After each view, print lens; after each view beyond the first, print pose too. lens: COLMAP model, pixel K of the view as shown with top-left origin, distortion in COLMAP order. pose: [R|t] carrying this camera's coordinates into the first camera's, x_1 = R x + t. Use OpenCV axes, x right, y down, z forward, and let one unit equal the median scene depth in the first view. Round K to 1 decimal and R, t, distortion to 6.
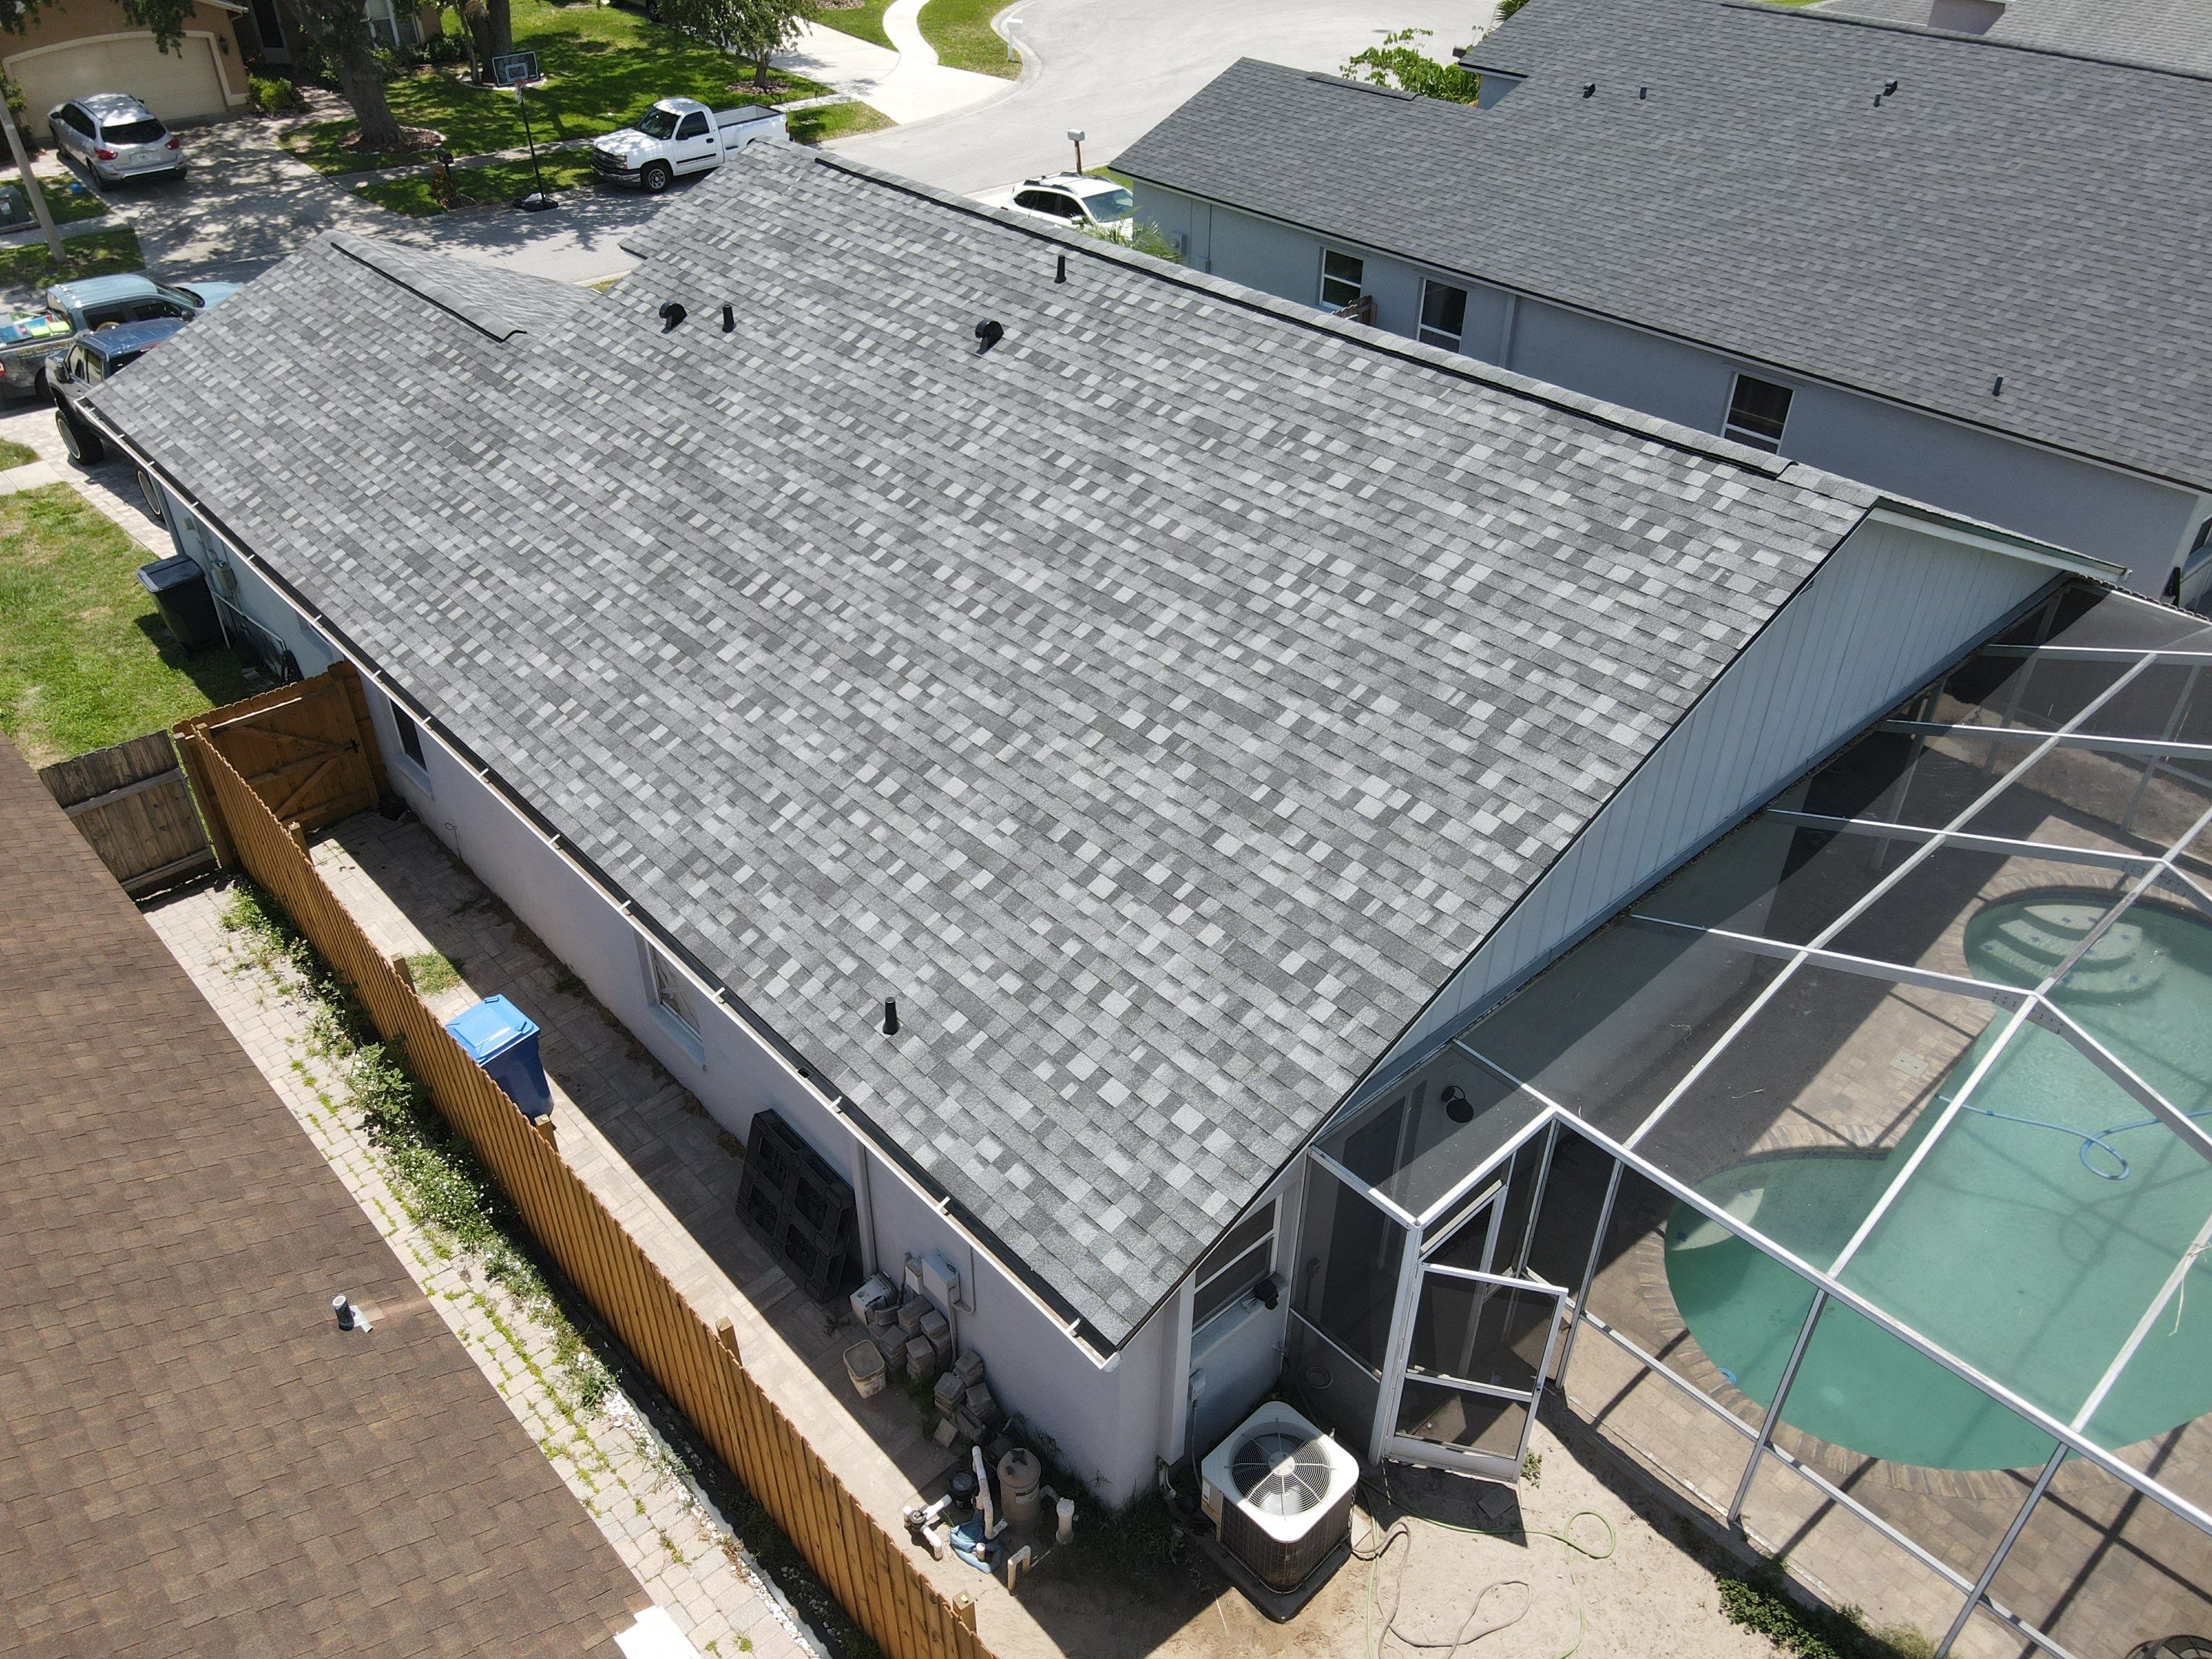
lens RADIAL K [[1631.4, 0, 1057.6], [0, 1631.4, 812.1], [0, 0, 1]] dist [-0.007640, 0.035148]
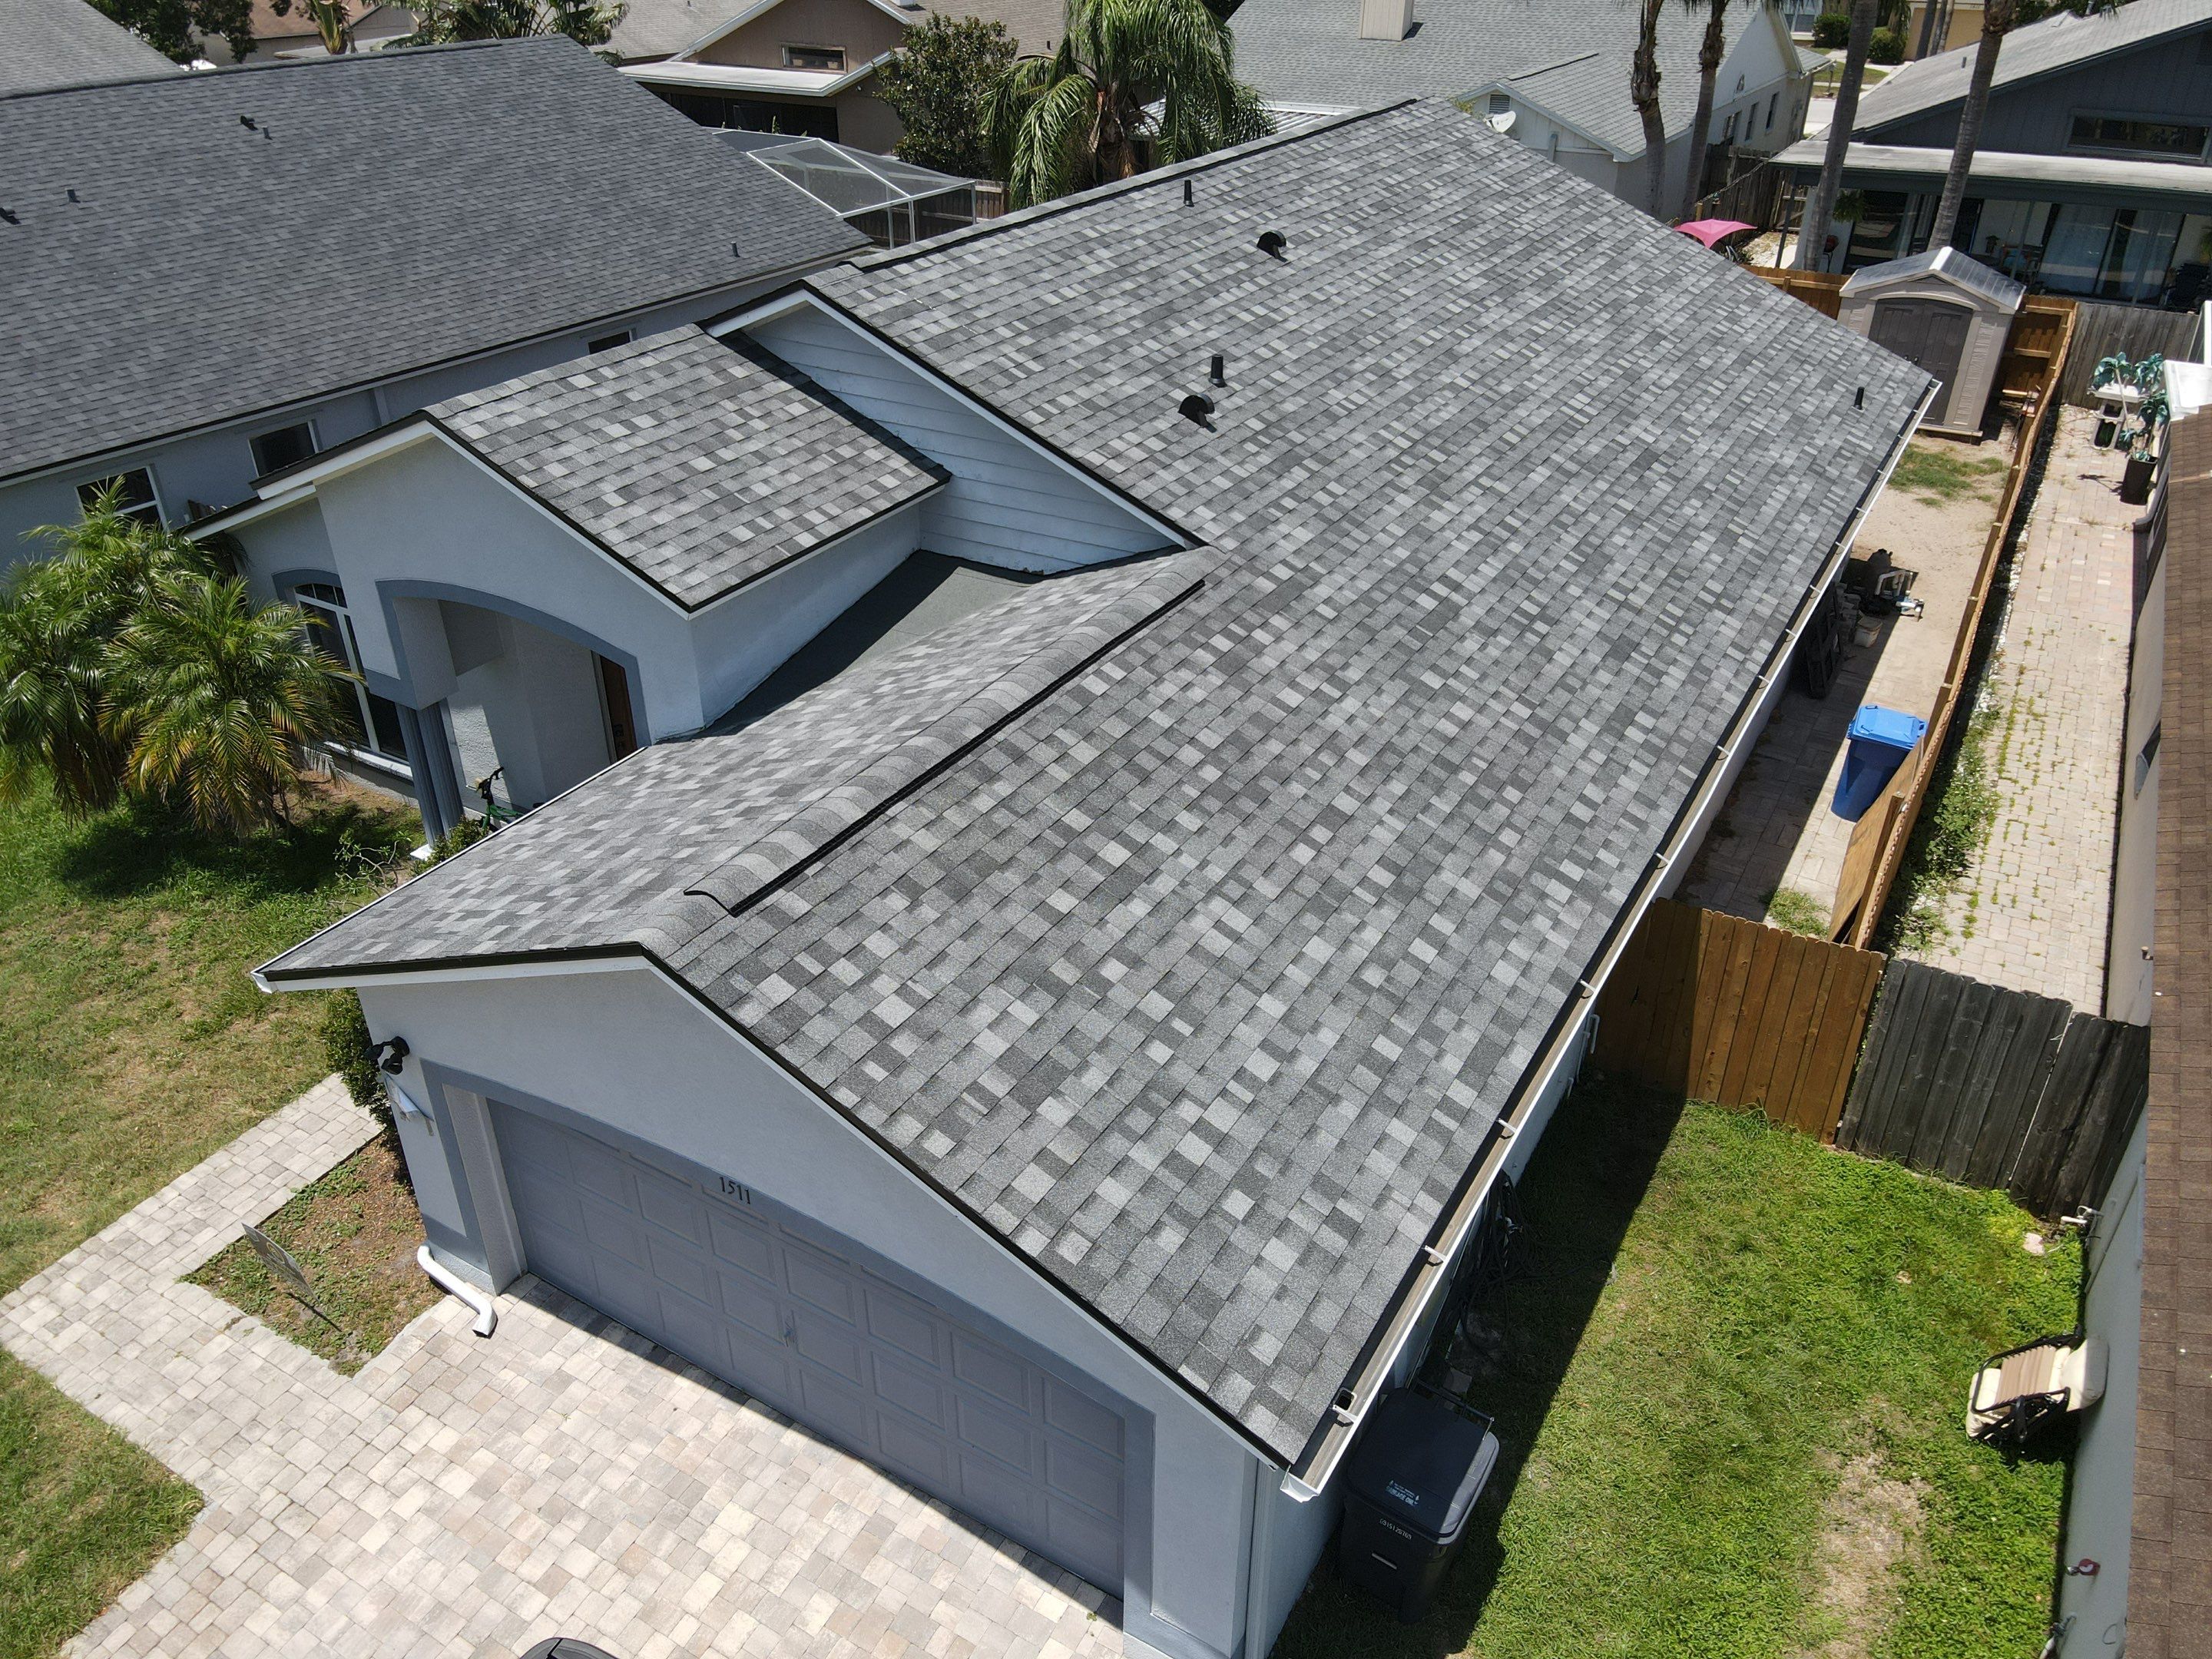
lens RADIAL K [[1631.4, 0, 1085.7], [0, 1631.4, 821.8], [0, 0, 1]] dist [-0.007640, 0.035148]
pose [[-0.299111, -0.480734, 0.824274, -1.343150], [0.556093, 0.614151, 0.559981, -0.920059], [-0.775431, 0.625870, 0.083633, 1.580299]]
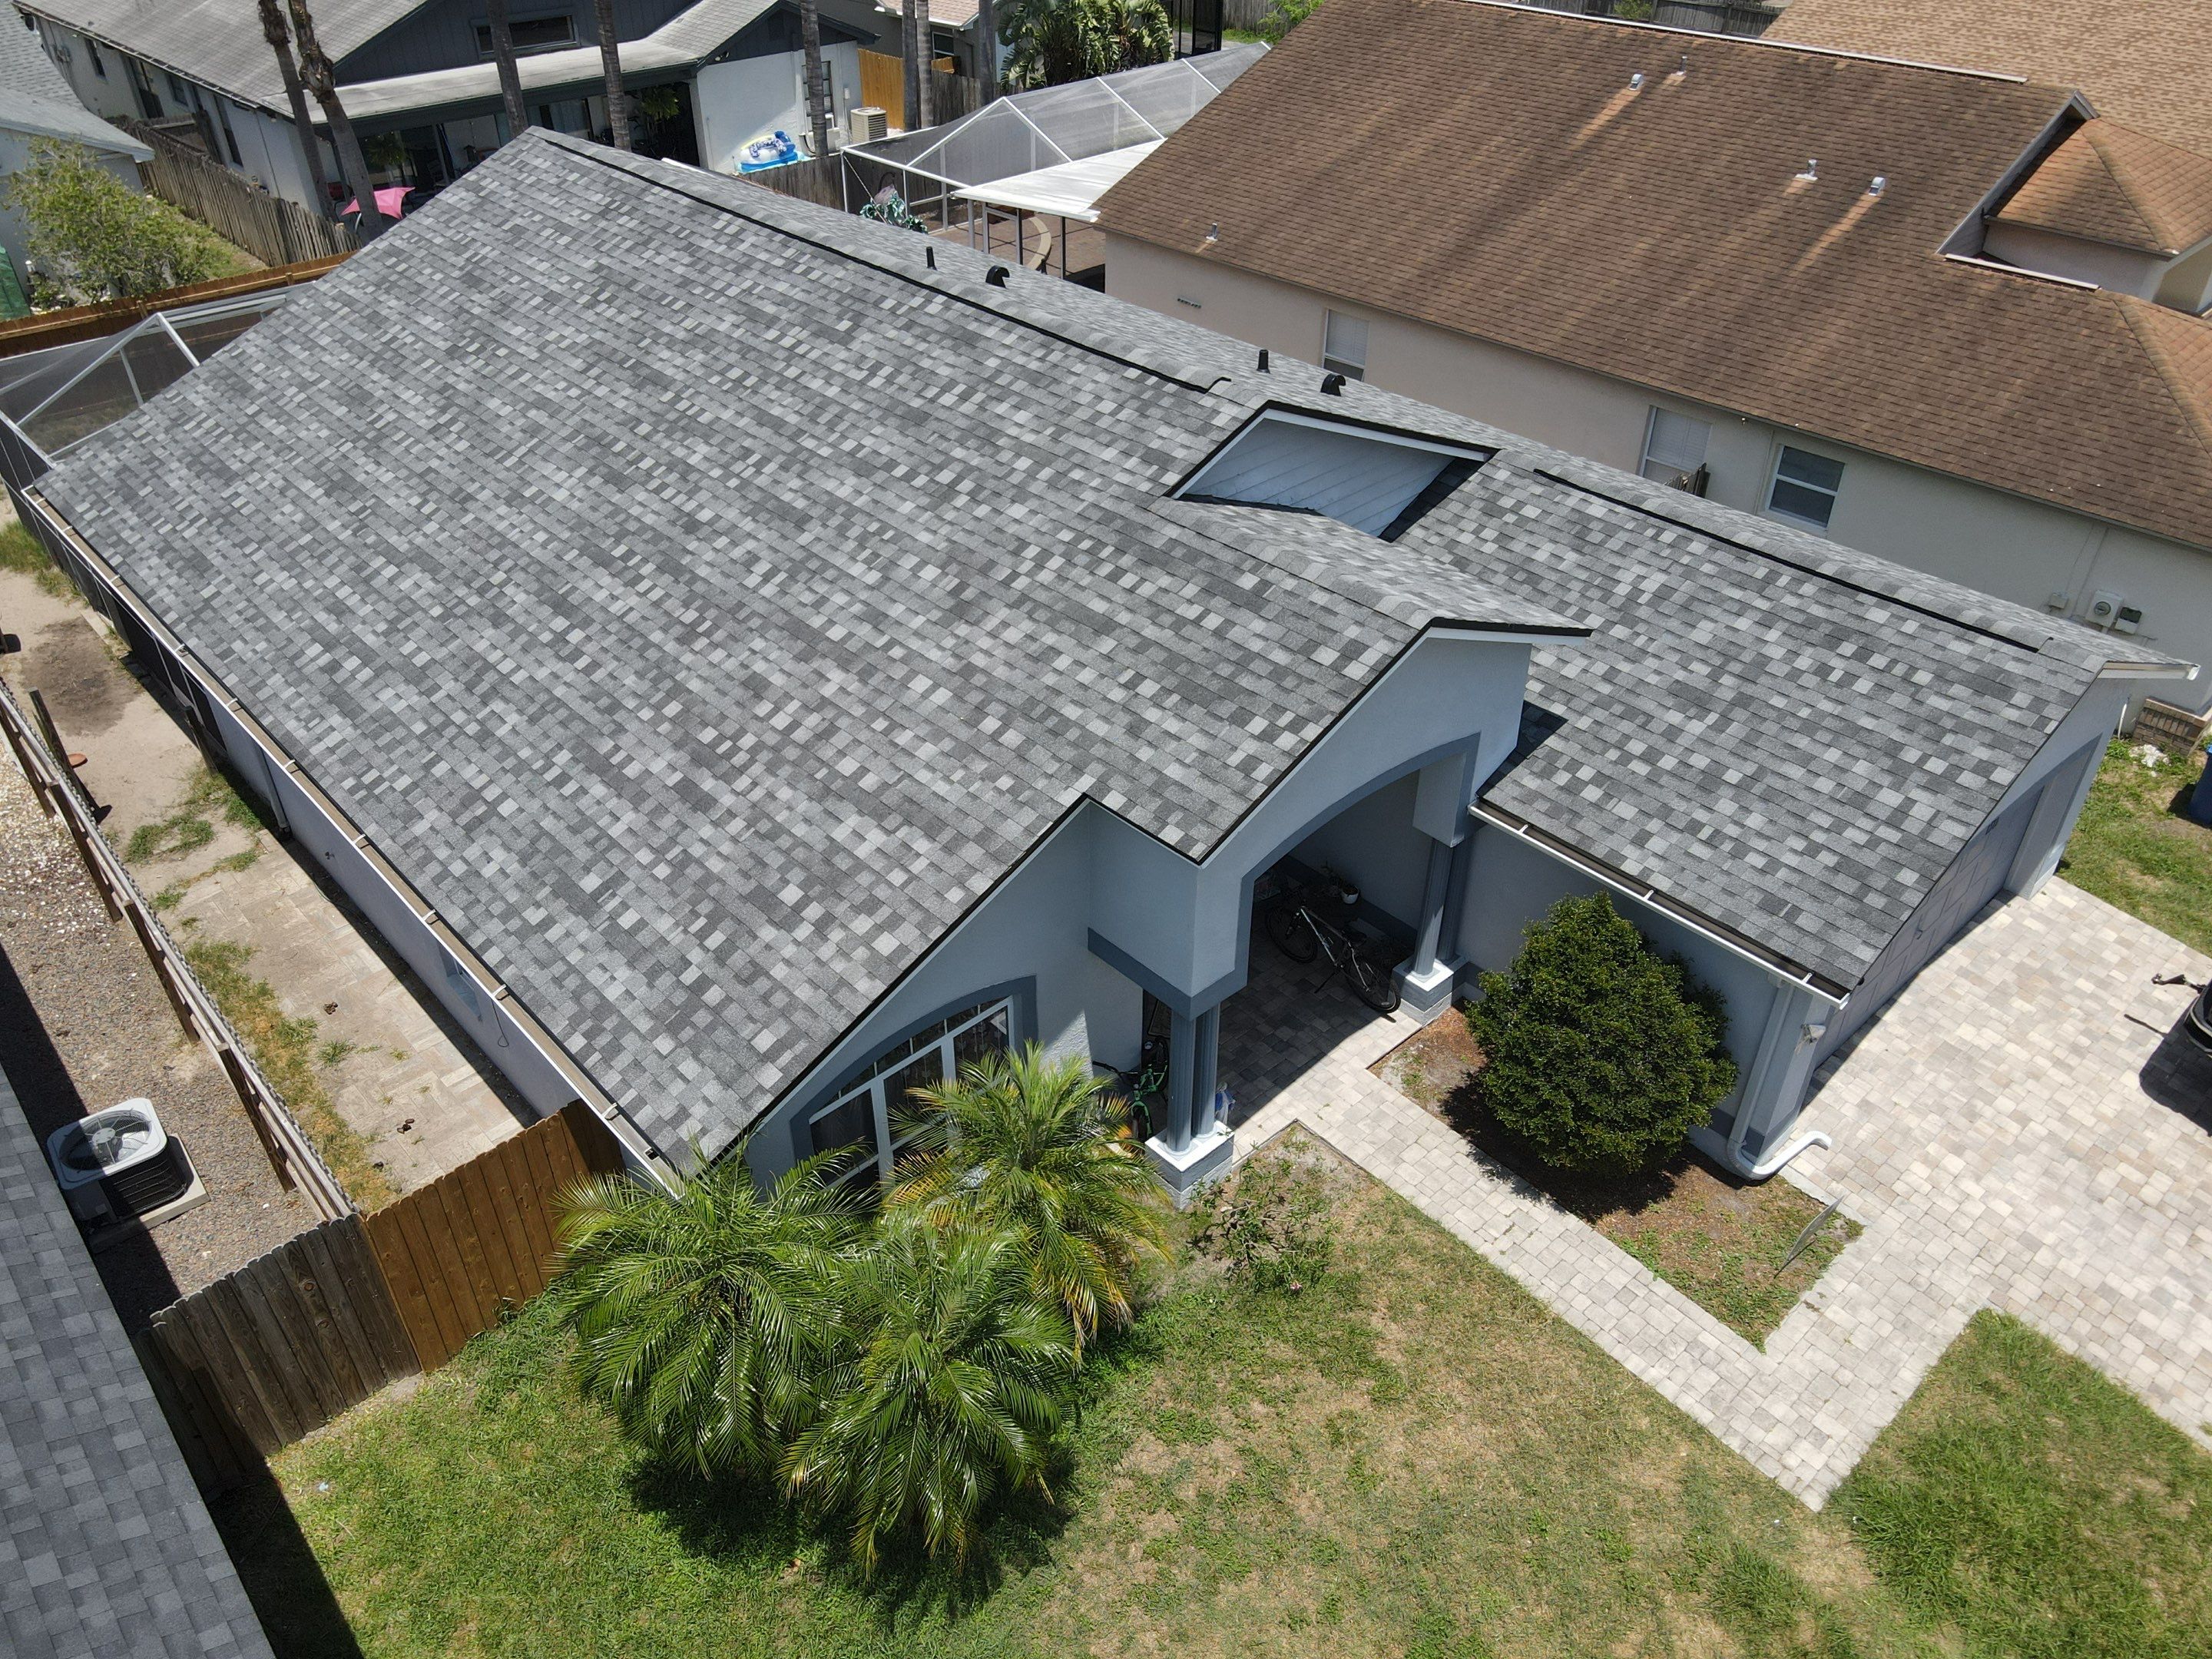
lens RADIAL K [[1631.4, 0, 1092.4], [0, 1631.4, 811.9], [0, 0, 1]] dist [-0.007640, 0.035148]
pose [[-0.999709, 0.020631, -0.012495, -0.110906], [-0.005003, 0.329402, 0.944177, -1.622163], [0.023595, 0.943964, -0.329203, 2.230189]]
